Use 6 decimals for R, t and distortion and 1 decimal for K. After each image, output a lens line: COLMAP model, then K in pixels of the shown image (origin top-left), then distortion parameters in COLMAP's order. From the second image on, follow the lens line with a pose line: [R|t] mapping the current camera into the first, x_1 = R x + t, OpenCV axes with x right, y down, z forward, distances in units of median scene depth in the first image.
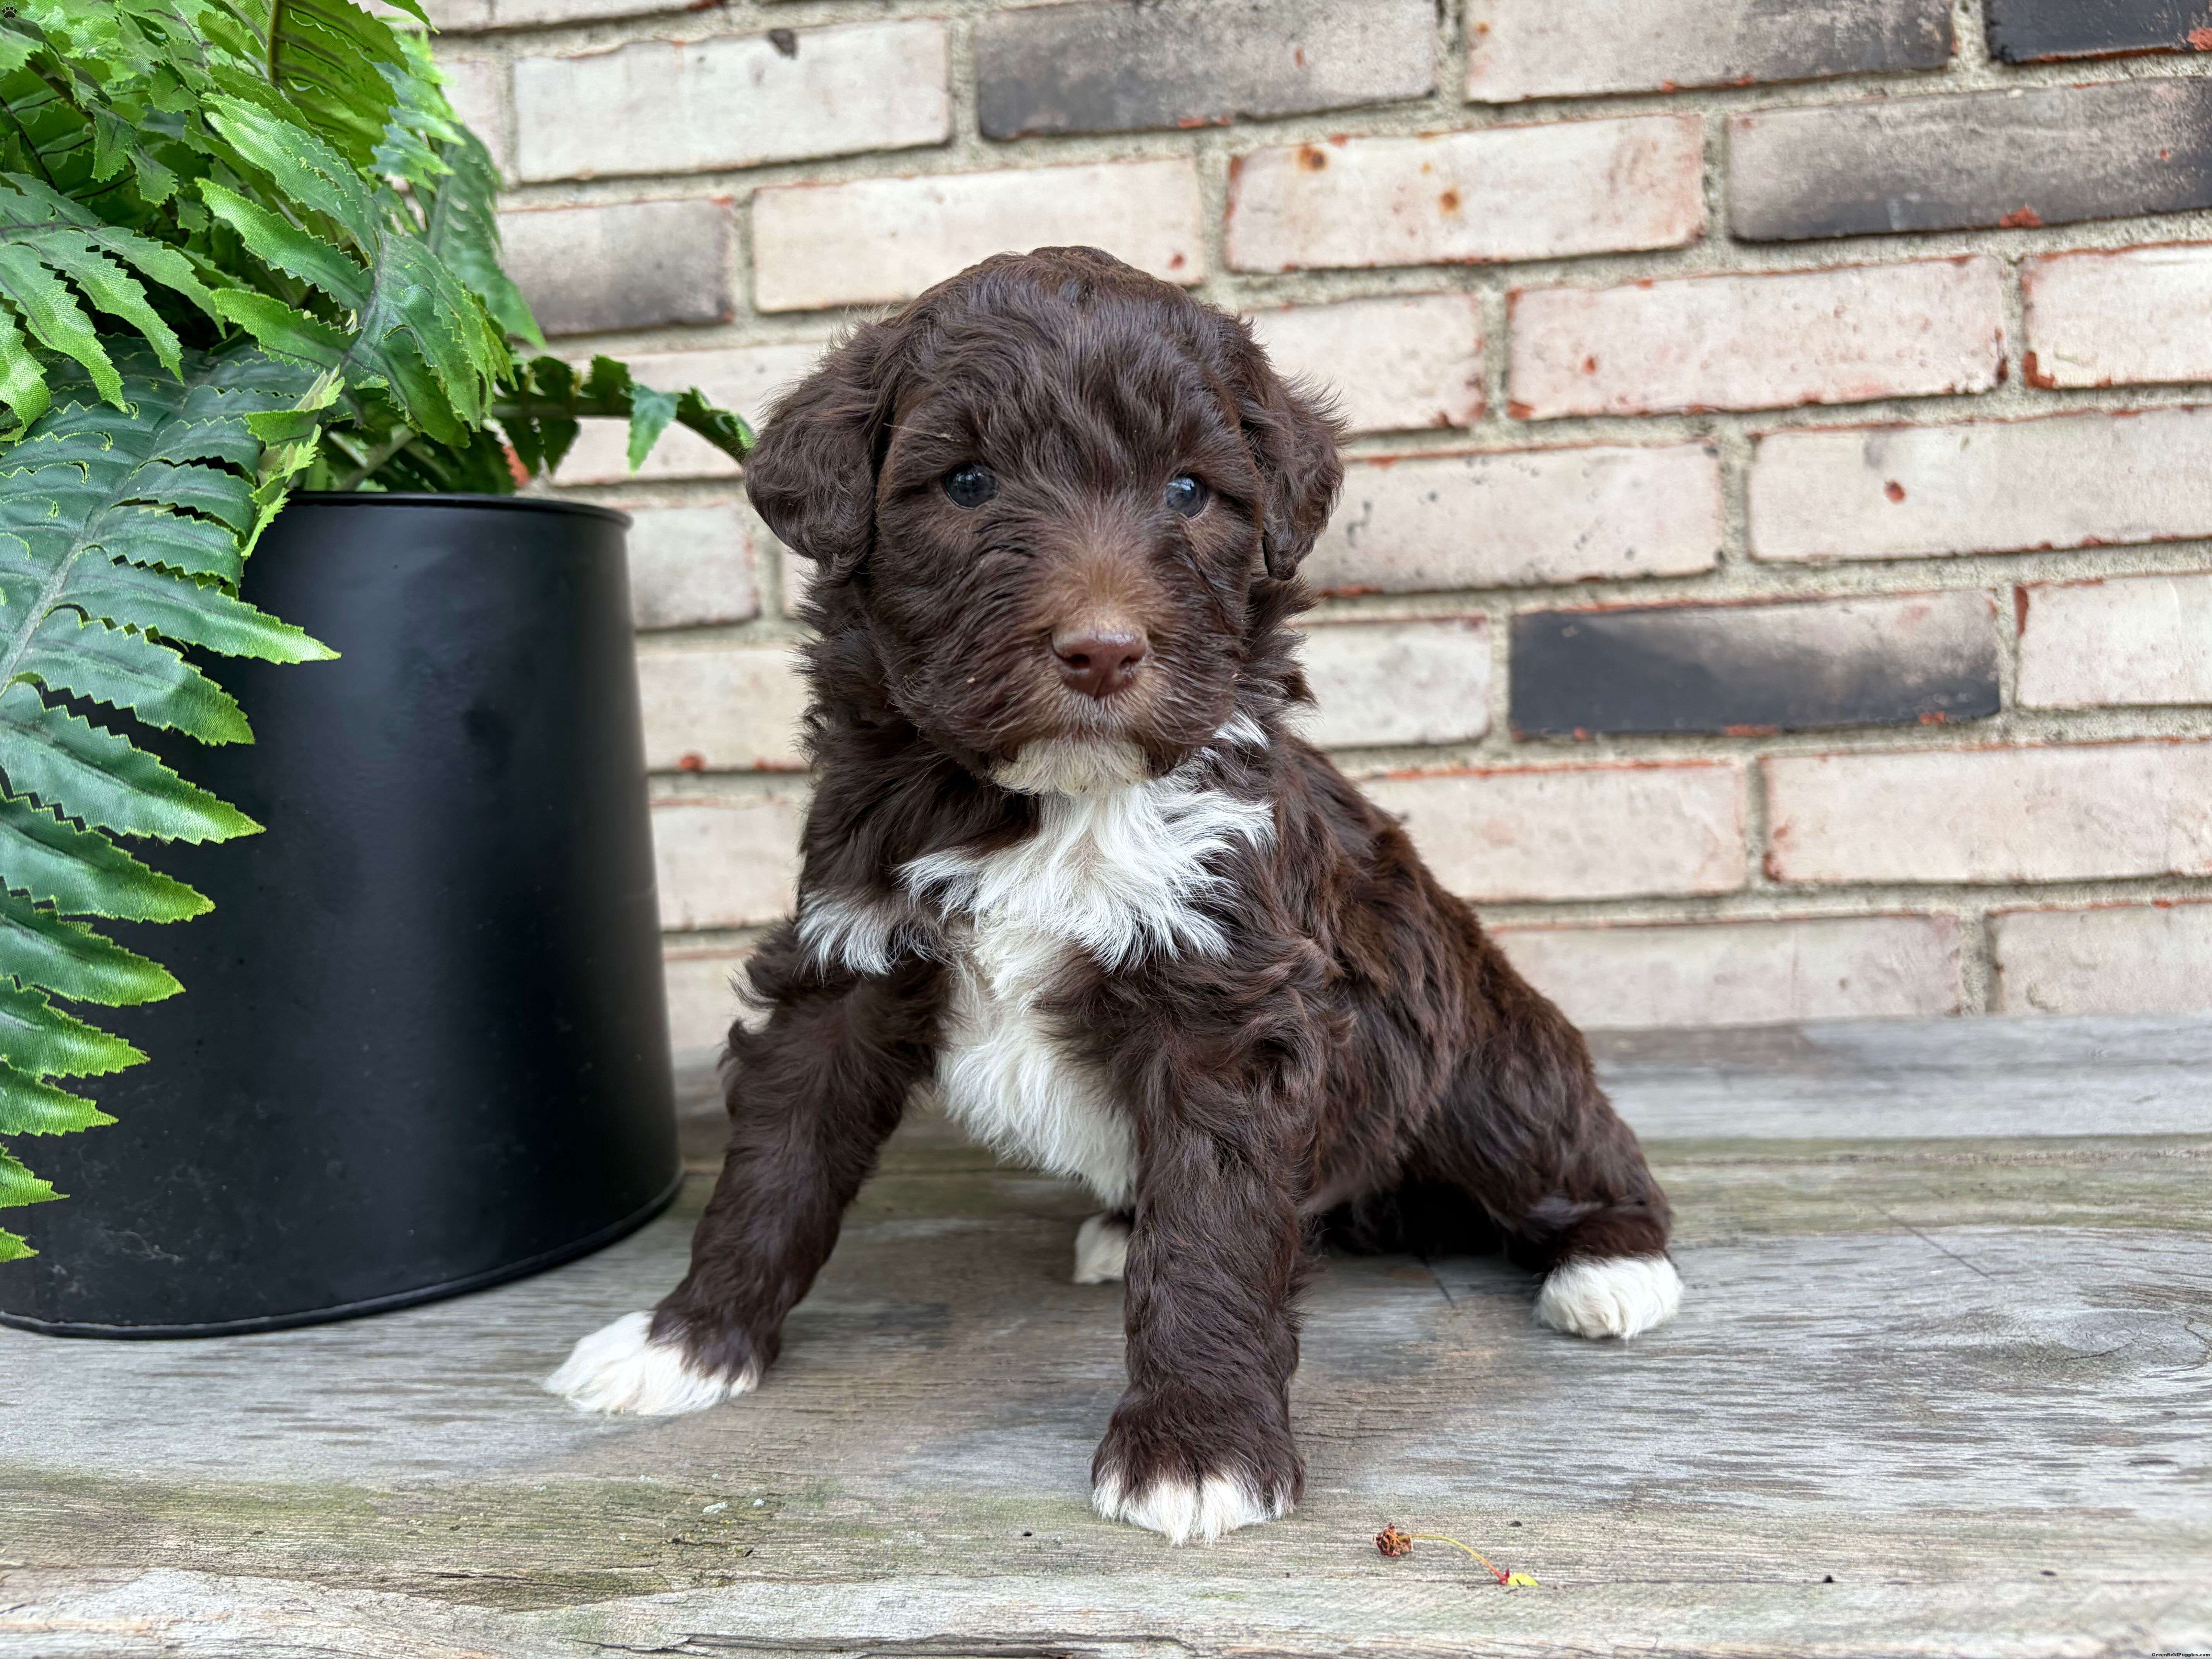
lens RADIAL K [[1688.7, 0, 1110.3], [0, 1688.7, 833.1], [0, 0, 1]] dist [0.000787, 0.000335]
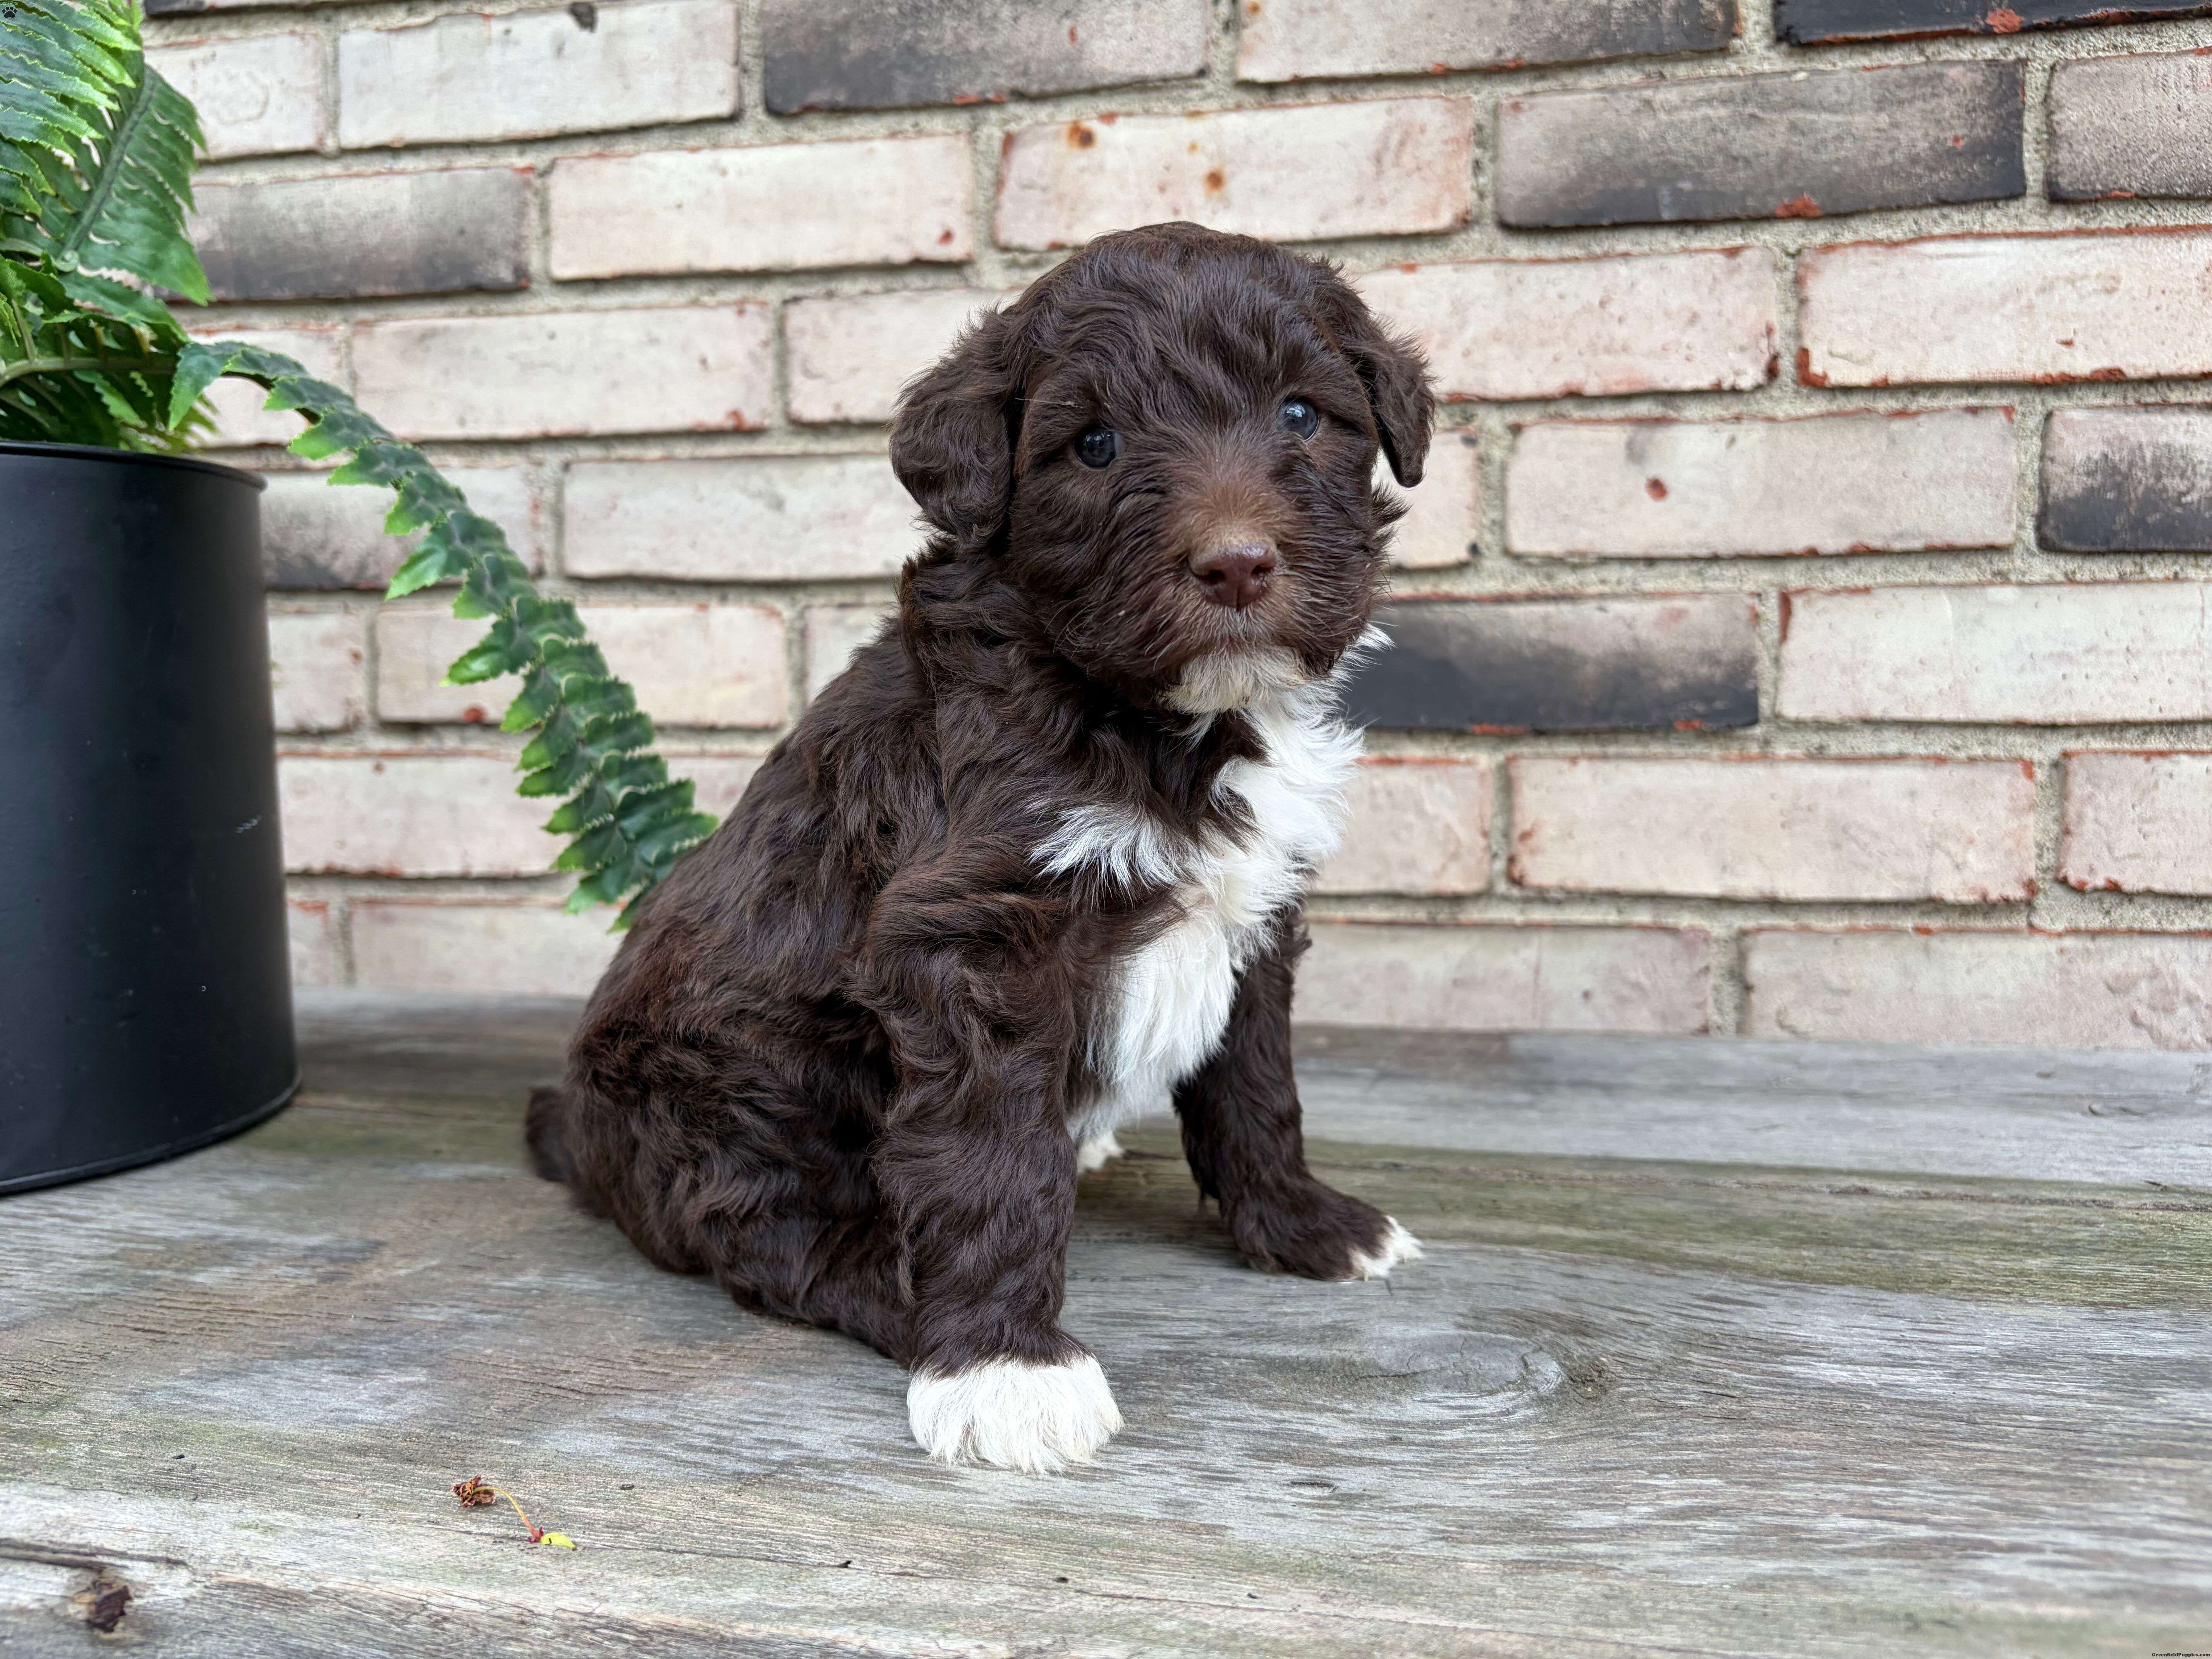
lens RADIAL K [[1687.3, 0, 1073.8], [0, 1687.3, 813.3], [0, 0, 1]] dist [-0.000818, -0.011331]
pose [[0.994494, 0.049298, -0.092477, 0.232051], [-0.049346, 0.998780, 0.001773, -0.002298], [0.092451, 0.002800, 0.995713, 0.010761]]
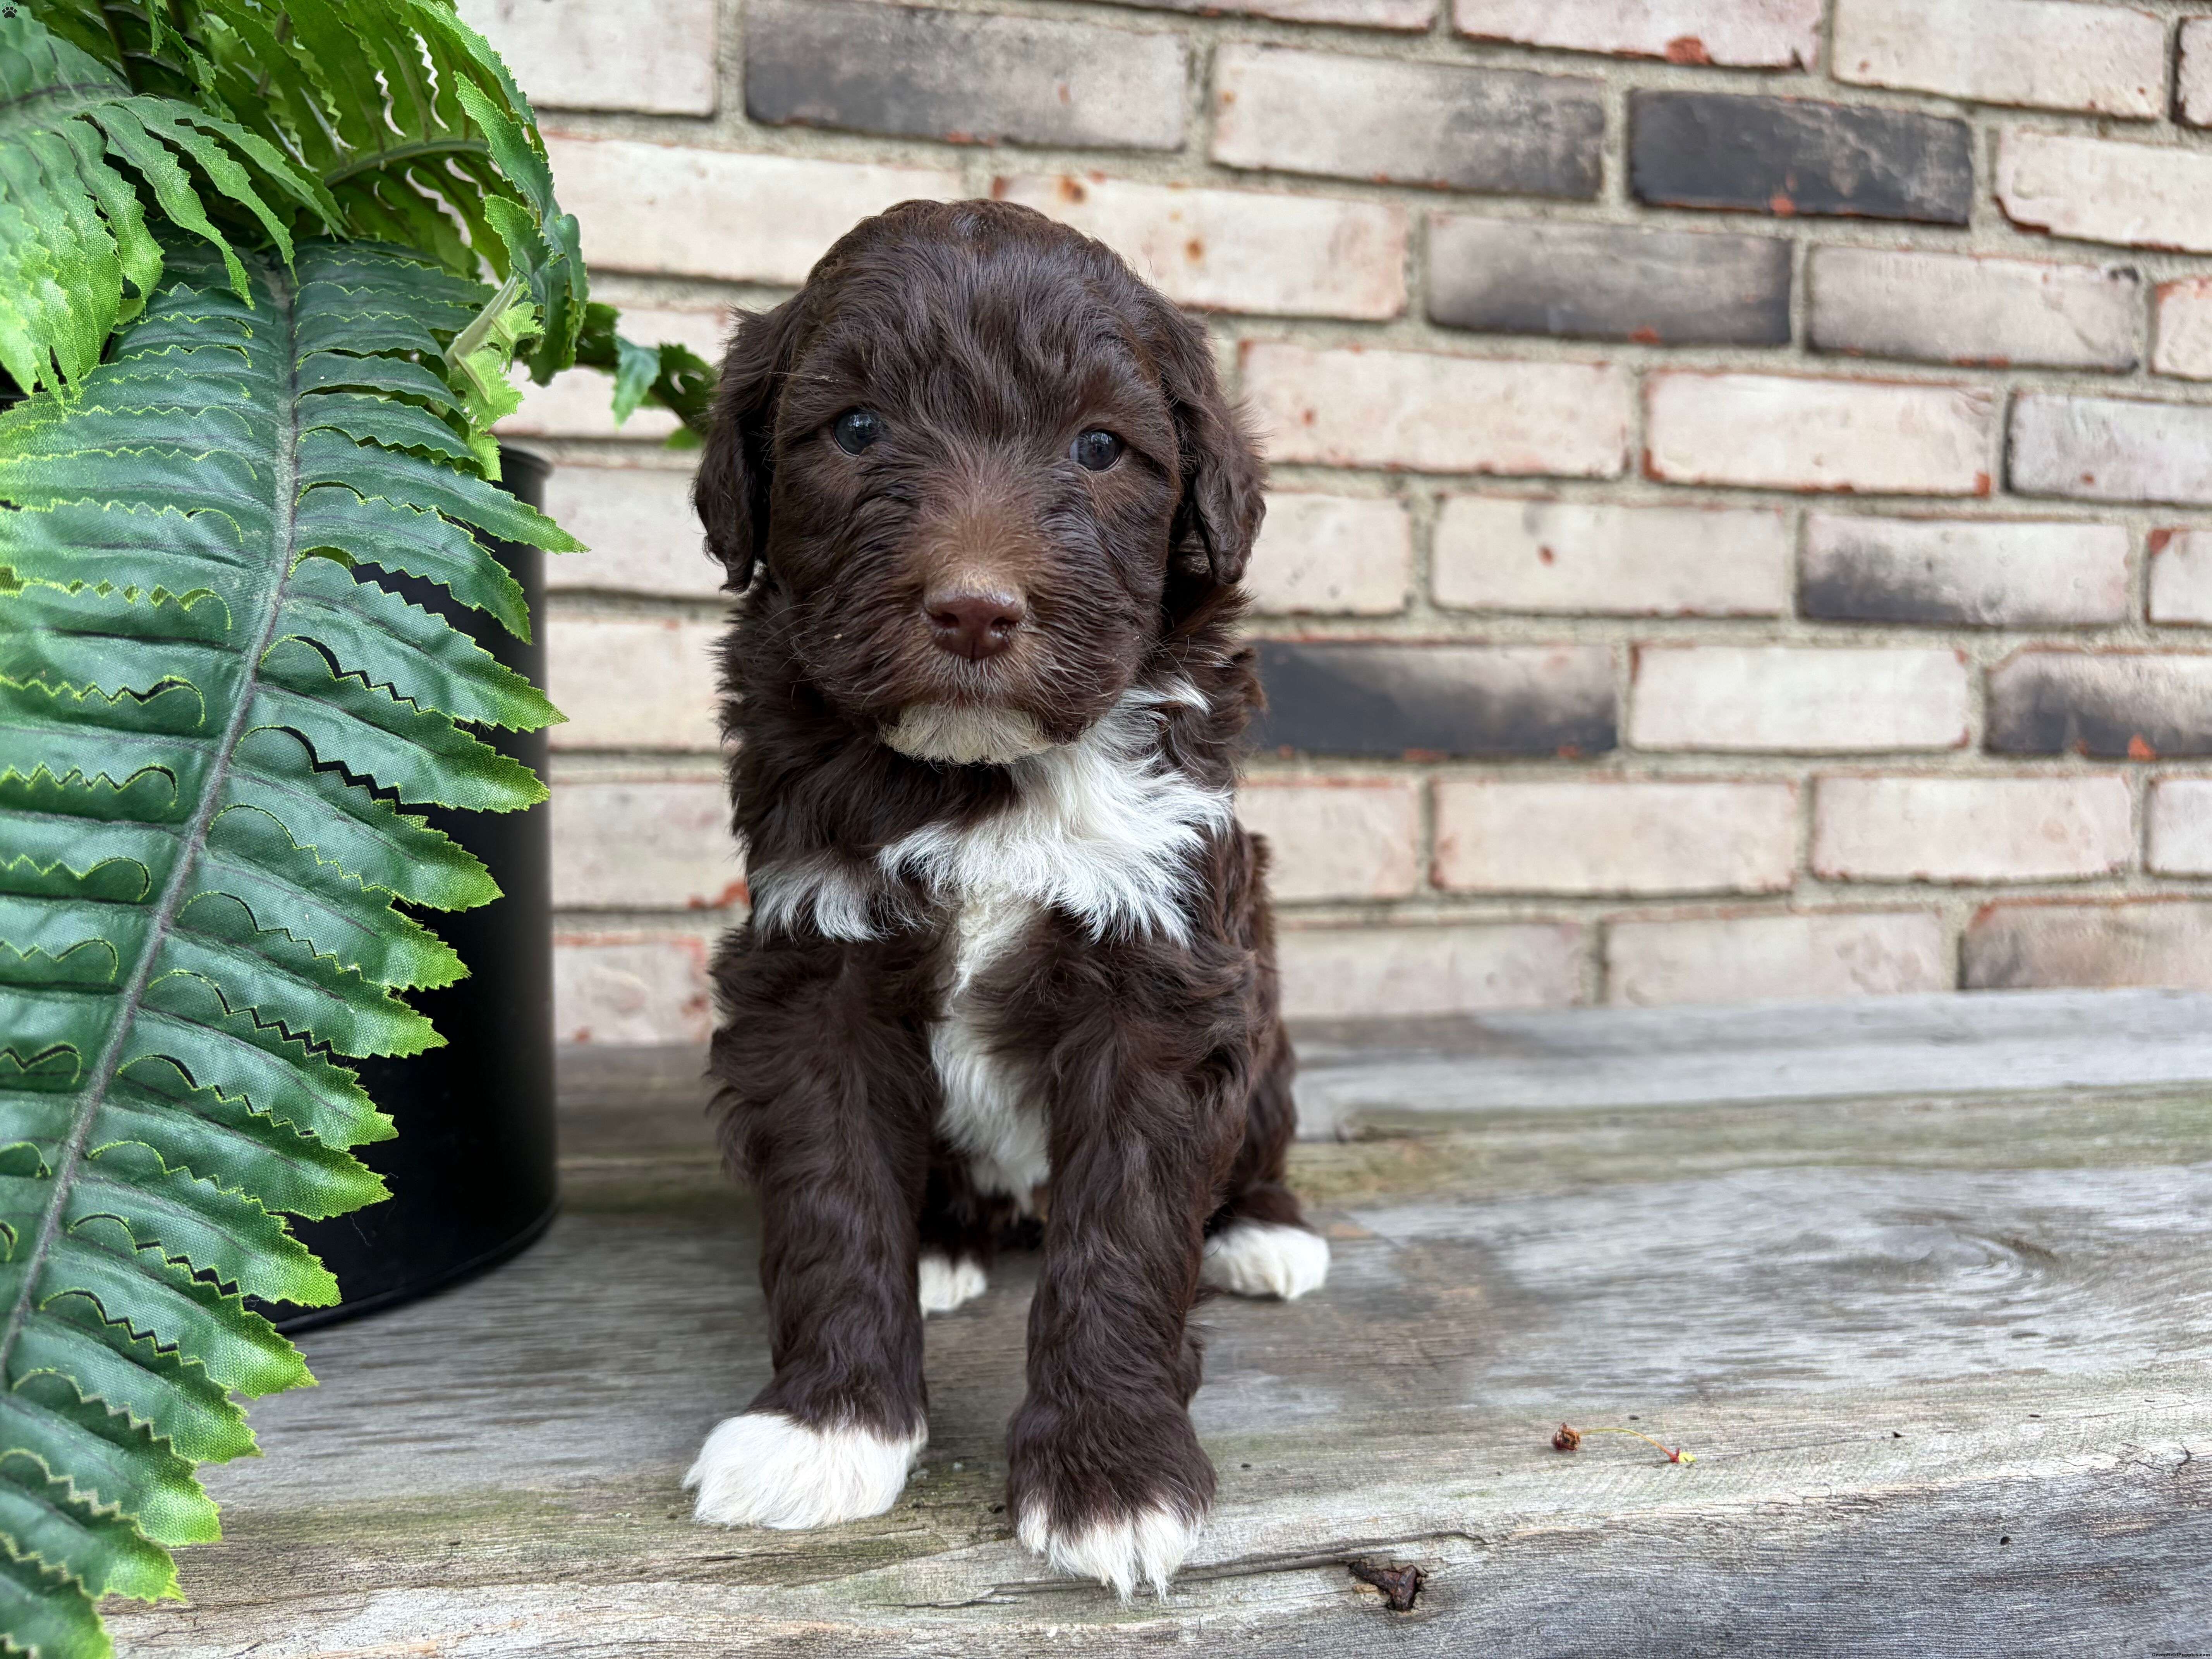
lens RADIAL K [[1692.9, 0, 1080.7], [0, 1692.9, 833.8], [0, 0, 1]] dist [-0.003039, 0.007728]
pose [[0.945111, 0.031384, 0.325239, -0.209885], [-0.029788, 0.999507, -0.009887, 0.010033], [-0.325389, -0.000344, 0.945580, 0.004017]]
